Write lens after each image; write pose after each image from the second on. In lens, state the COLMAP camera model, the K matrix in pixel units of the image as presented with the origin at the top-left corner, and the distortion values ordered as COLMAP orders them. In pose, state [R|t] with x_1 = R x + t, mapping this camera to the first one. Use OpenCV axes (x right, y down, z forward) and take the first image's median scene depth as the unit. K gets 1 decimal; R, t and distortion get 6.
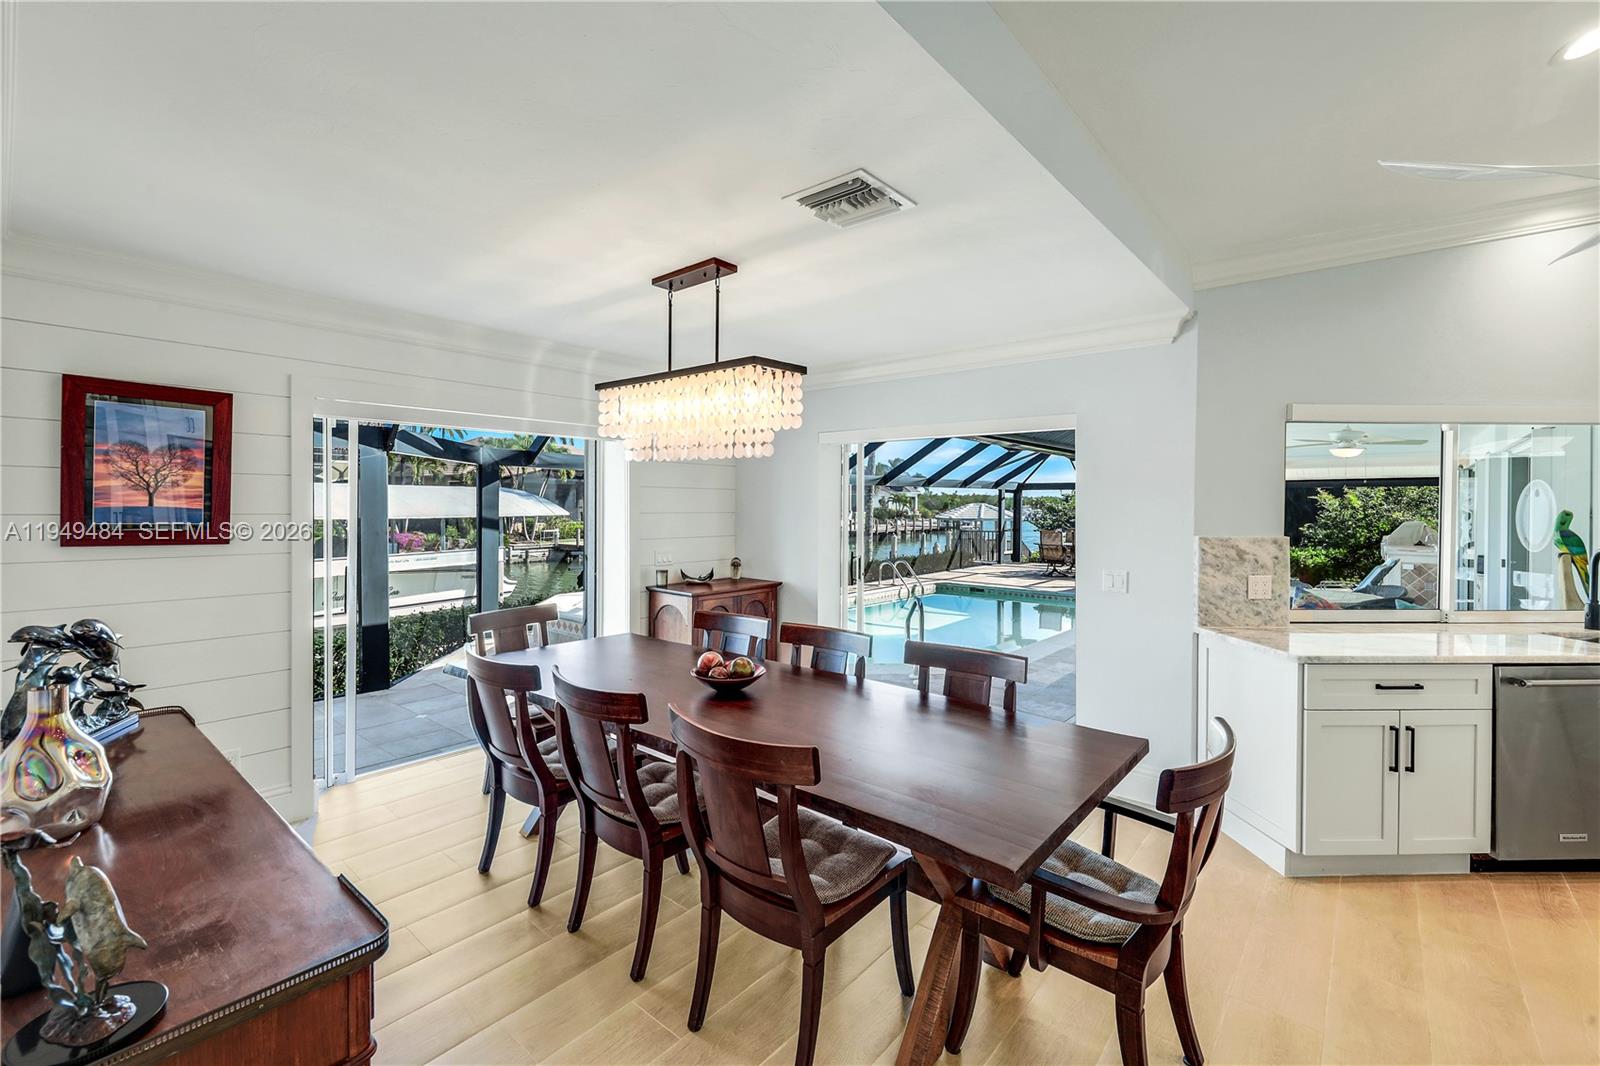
lens RADIAL K [[672.6, 0, 796.9], [0, 672.6, 508.4], [0, 0, 1]] dist [-0.000107, -0.000189]
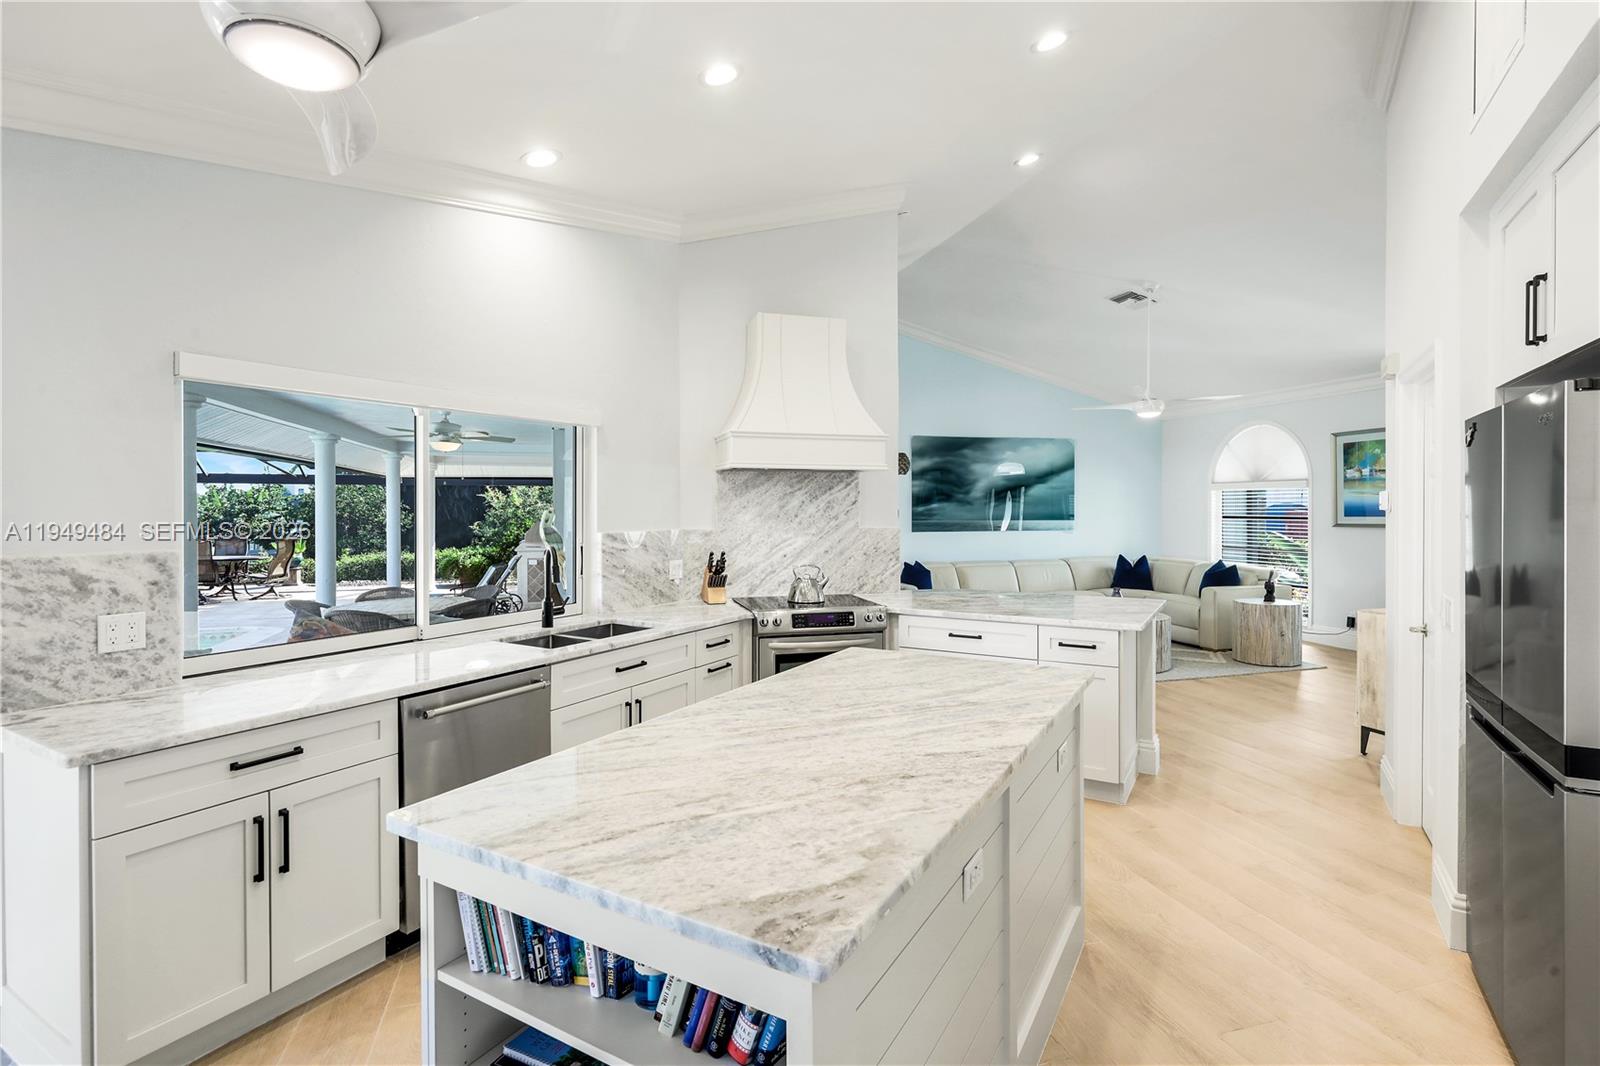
lens RADIAL K [[761.7, 0, 793.6], [0, 761.7, 515.1], [0, 0, 1]] dist [-0.001925, -0.000439]
pose [[0.548892, -0.015436, 0.835751, 0.439266], [0.006843, 0.999879, 0.013973, 0.001114], [-0.835865, -0.001951, 0.548931, 0.078807]]
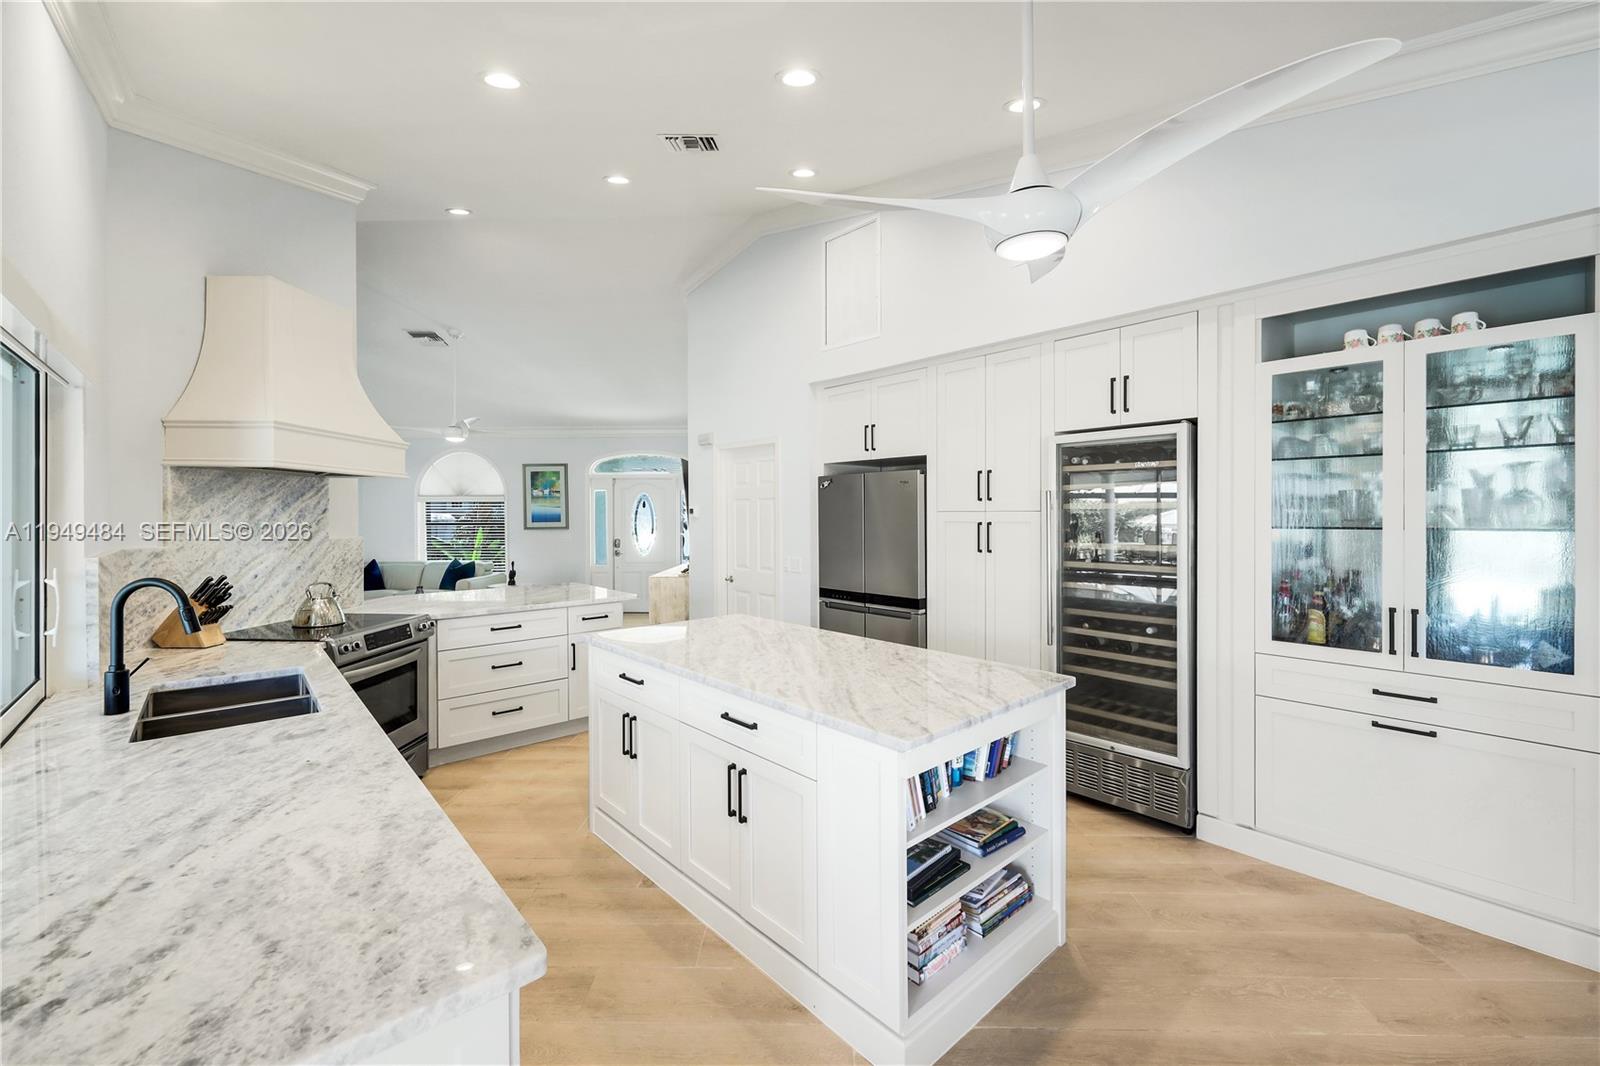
lens RADIAL K [[646.6, 0, 798.2], [0, 646.6, 519.6], [0, 0, 1]] dist [-0.009041, -0.000168]
pose [[-0.630094, -0.009749, 0.776457, 0.343269], [0.002577, 0.999889, 0.014645, -0.001044], [-0.776514, 0.011229, -0.630000, 0.885419]]
